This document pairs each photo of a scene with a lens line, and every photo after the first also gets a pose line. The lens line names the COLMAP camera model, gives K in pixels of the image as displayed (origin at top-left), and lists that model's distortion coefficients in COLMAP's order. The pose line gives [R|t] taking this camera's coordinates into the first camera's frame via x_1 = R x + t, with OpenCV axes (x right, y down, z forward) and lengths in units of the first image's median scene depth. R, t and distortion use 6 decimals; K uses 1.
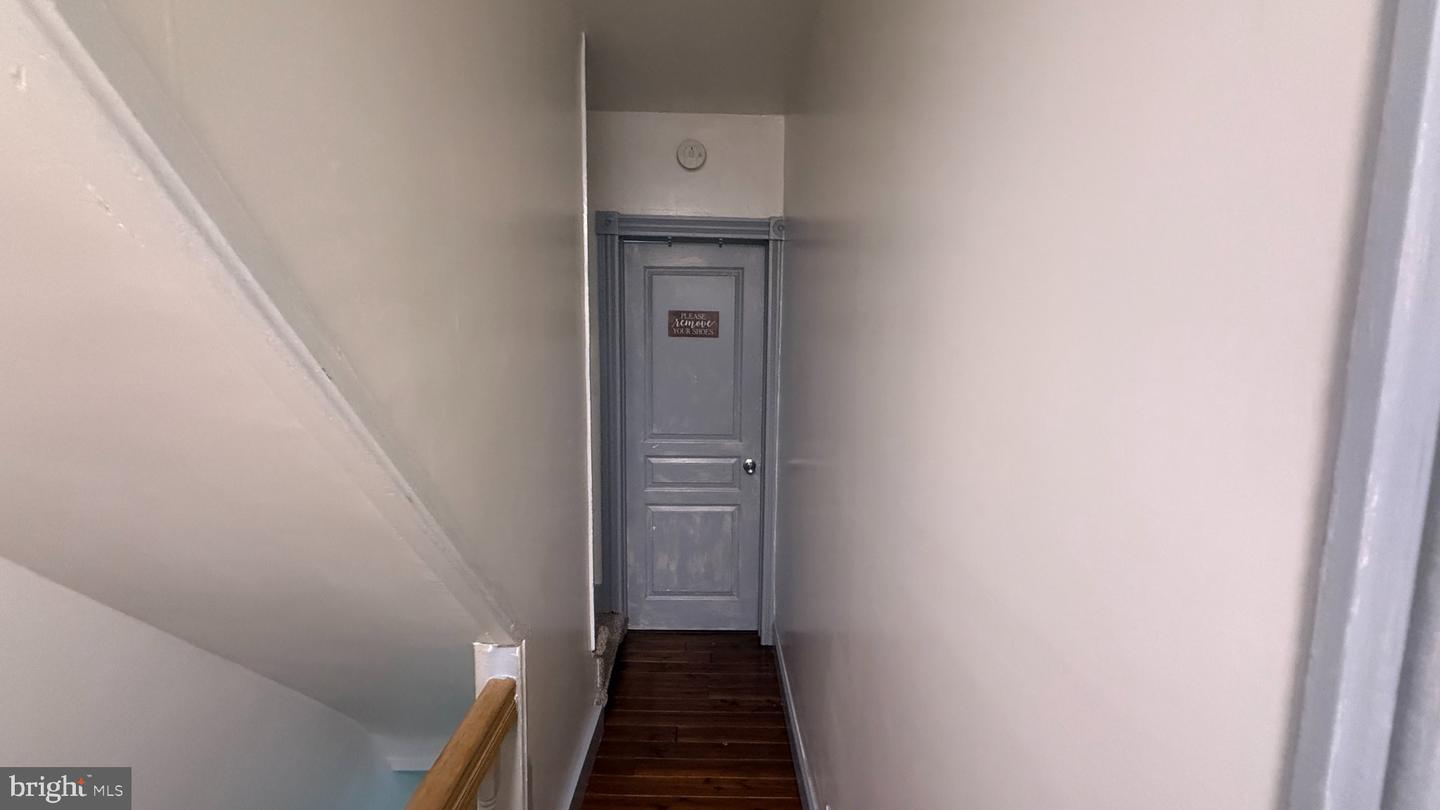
lens RADIAL K [[575.8, 0, 720.0], [0, 575.8, 405.0], [0, 0, 1]] dist [-0.002190, -0.000358]
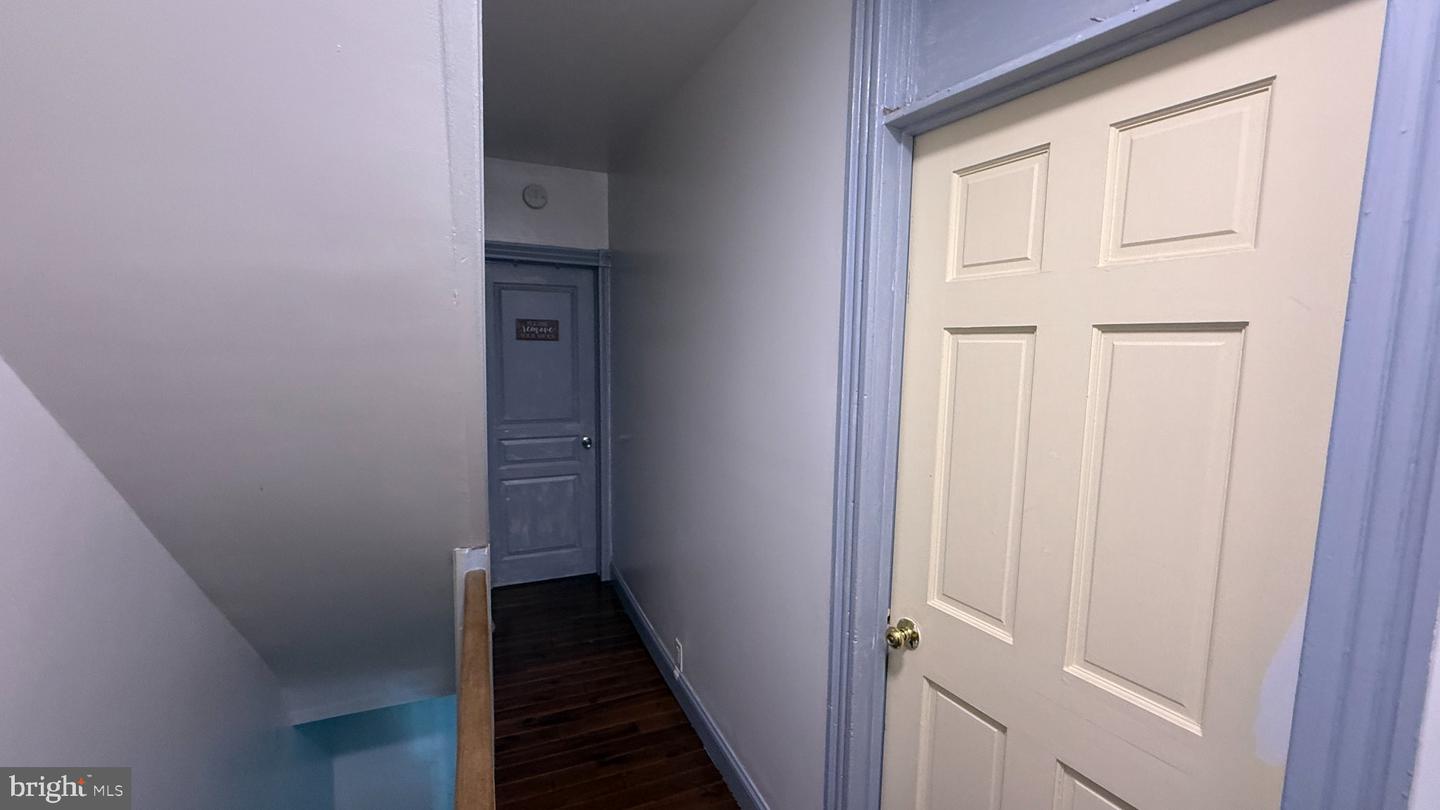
lens RADIAL K [[575.8, 0, 720.0], [0, 575.8, 405.0], [0, 0, 1]] dist [-0.002190, -0.000358]
pose [[0.925432, -0.040119, 0.376783, -0.155340], [0.040043, 0.999166, 0.008038, 0.026305], [-0.376791, 0.007649, 0.926267, -0.293679]]
